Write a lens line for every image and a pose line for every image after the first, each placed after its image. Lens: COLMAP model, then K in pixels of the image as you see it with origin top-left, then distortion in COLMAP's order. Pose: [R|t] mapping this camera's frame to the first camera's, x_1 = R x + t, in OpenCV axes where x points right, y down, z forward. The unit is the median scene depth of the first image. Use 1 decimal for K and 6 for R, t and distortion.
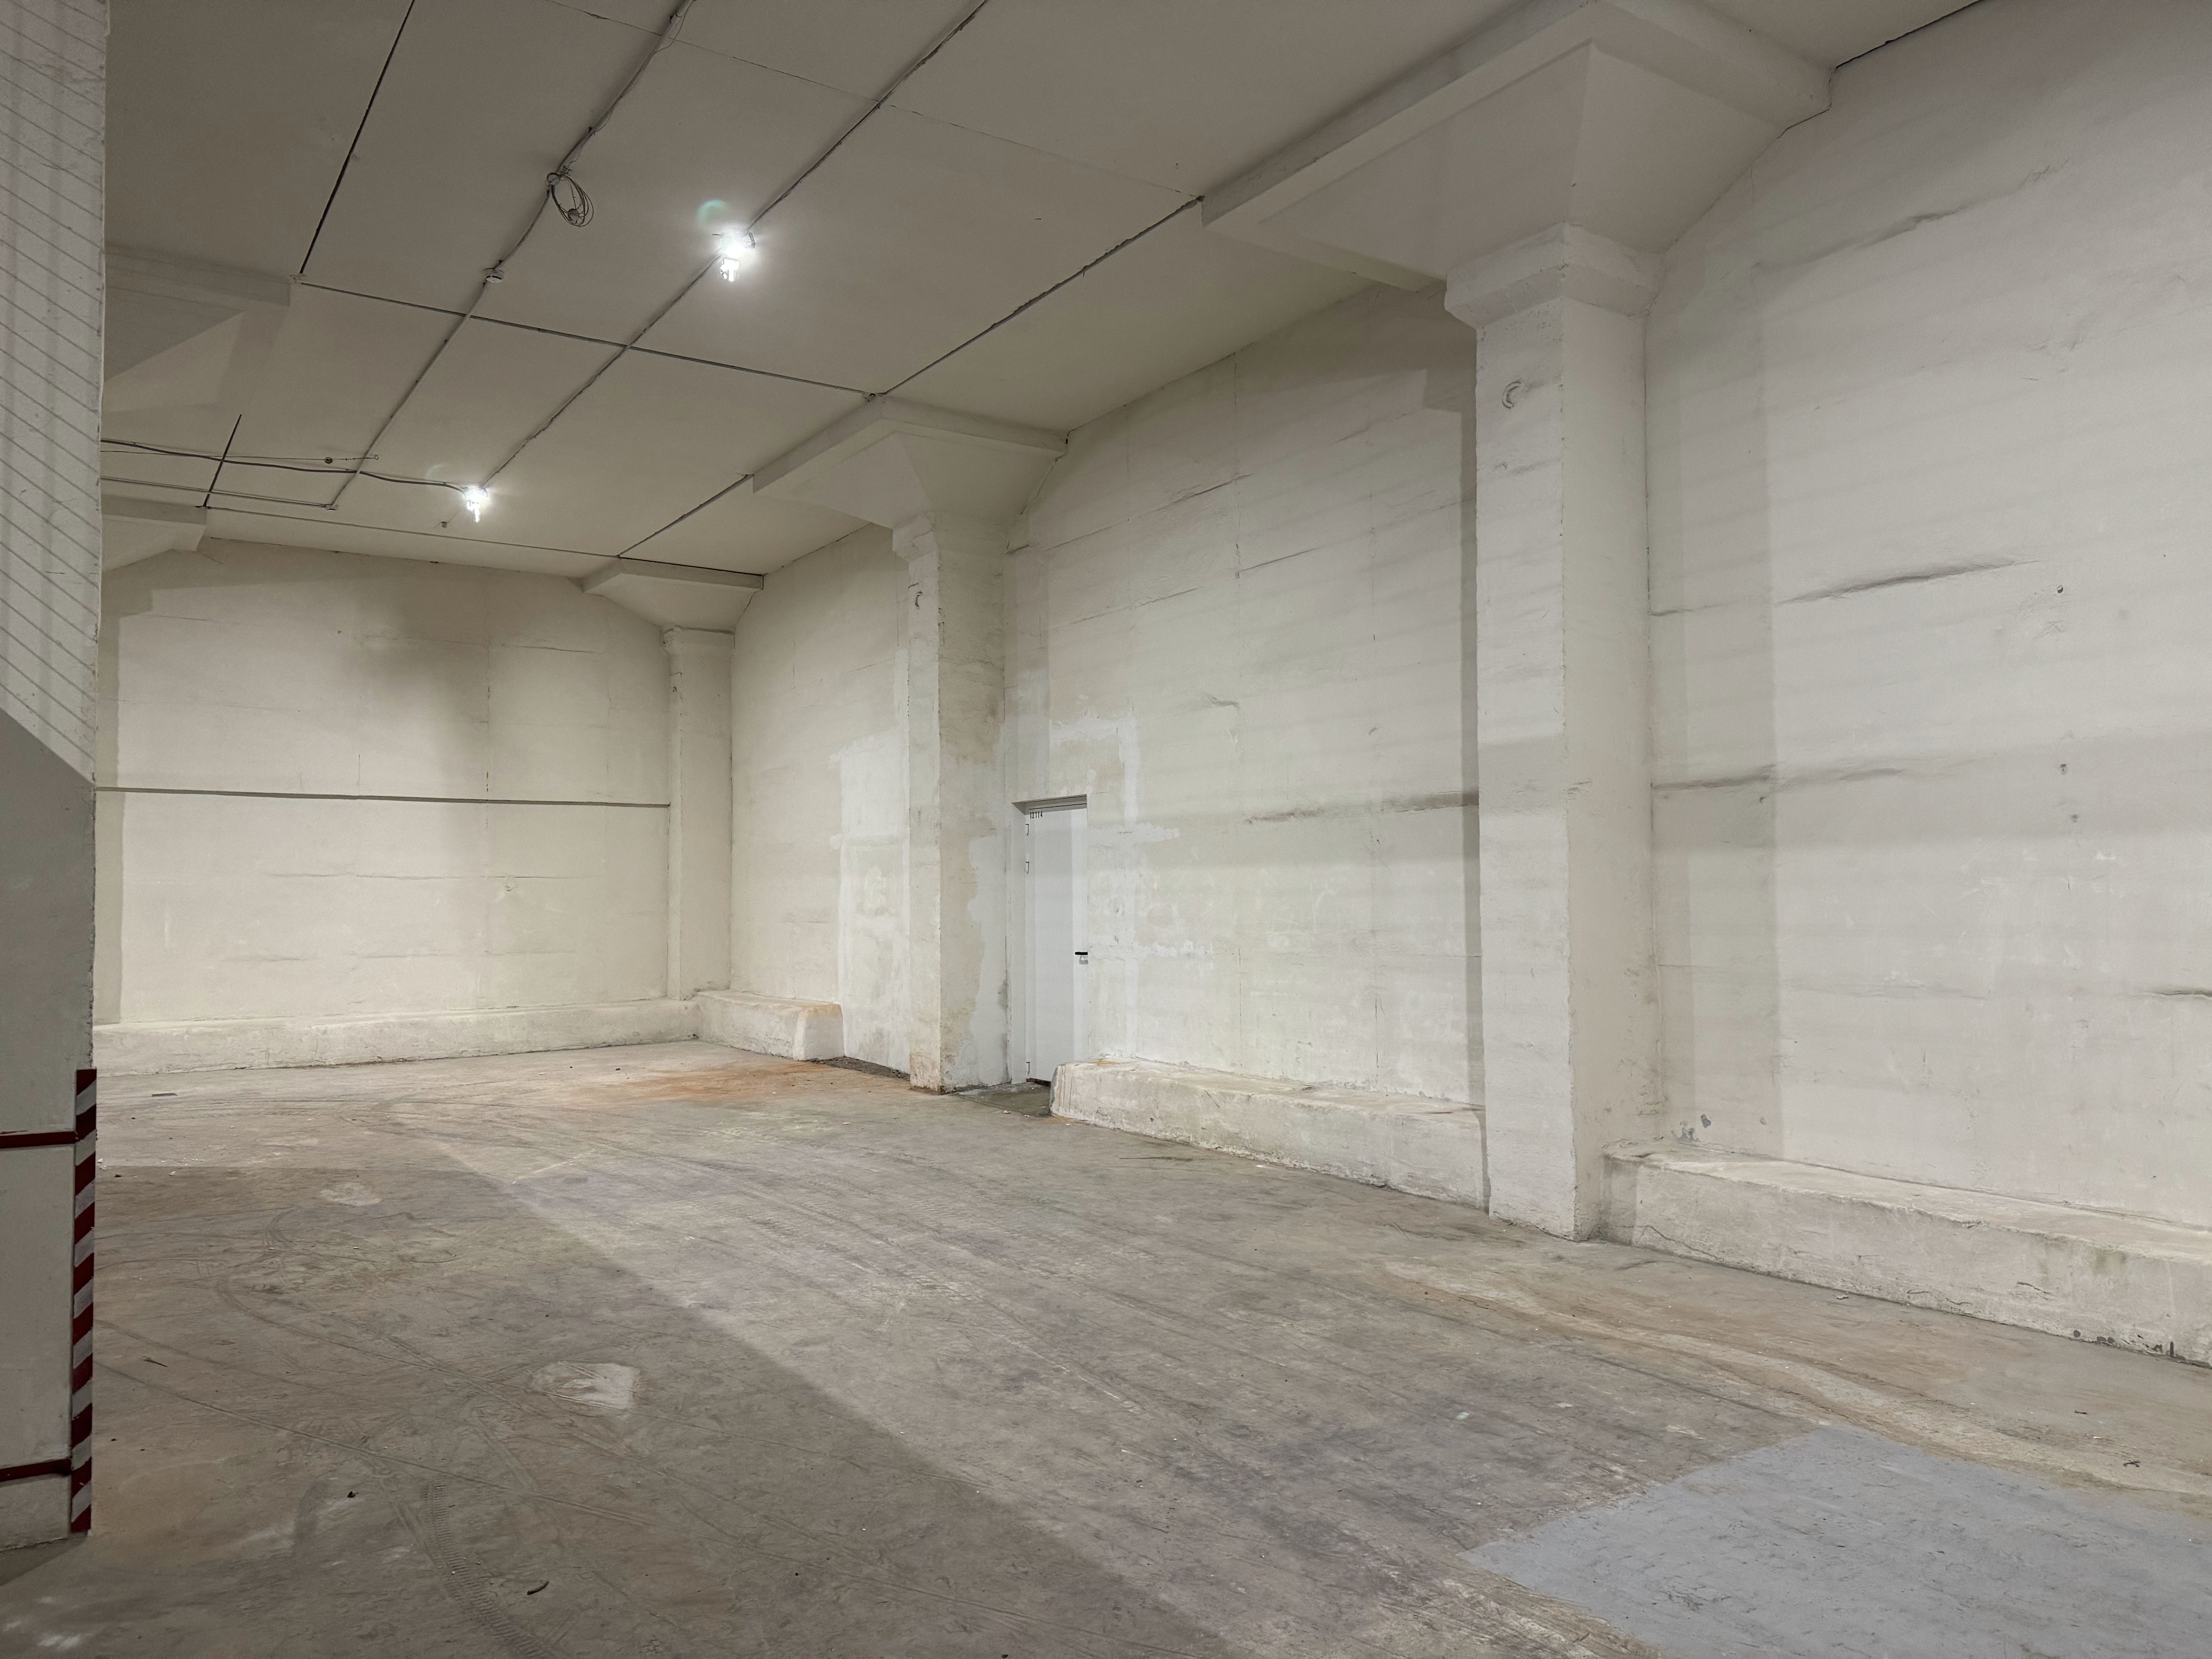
lens RADIAL K [[1540.1, 0, 1106.0], [0, 1540.1, 829.5], [0, 0, 1]] dist [0.039684, -0.002473]
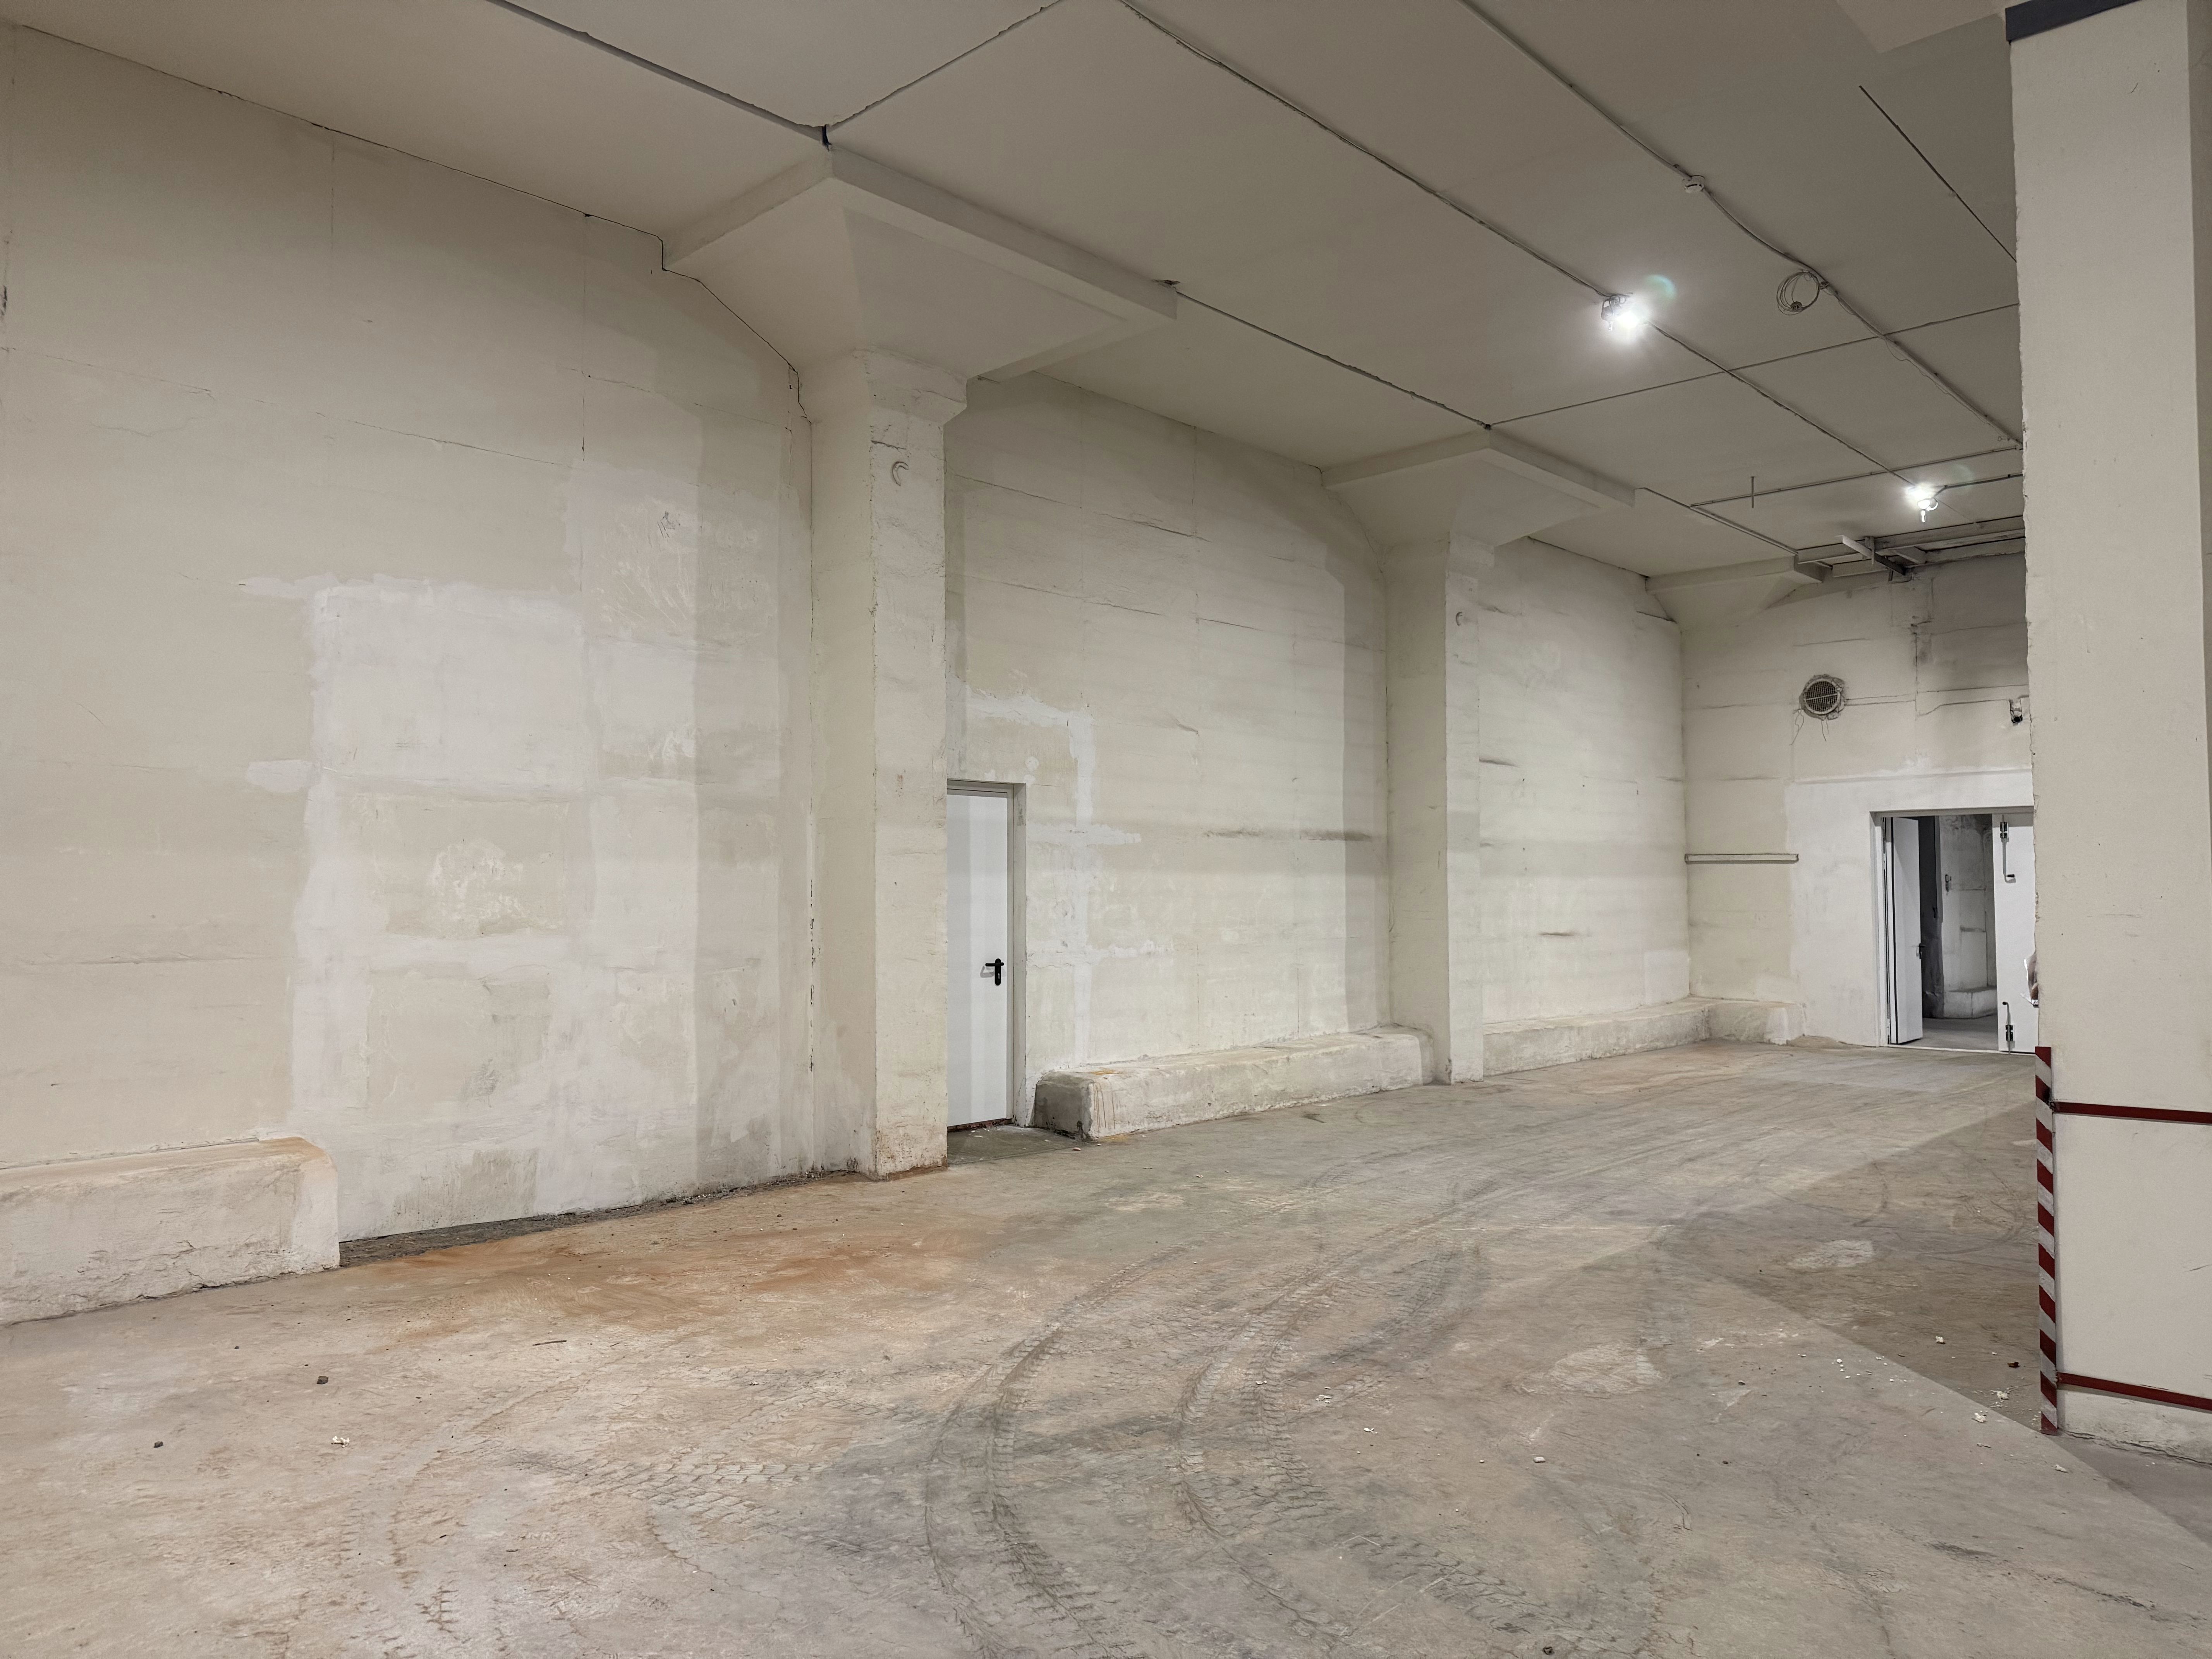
lens RADIAL K [[1540.1, 0, 1106.0], [0, 1540.1, 829.5], [0, 0, 1]] dist [0.039684, -0.002473]
pose [[-0.221949, 0.053397, 0.973595, -0.982220], [-0.035300, 0.997405, -0.062750, 0.063864], [-0.974419, -0.048295, -0.219488, 1.270451]]
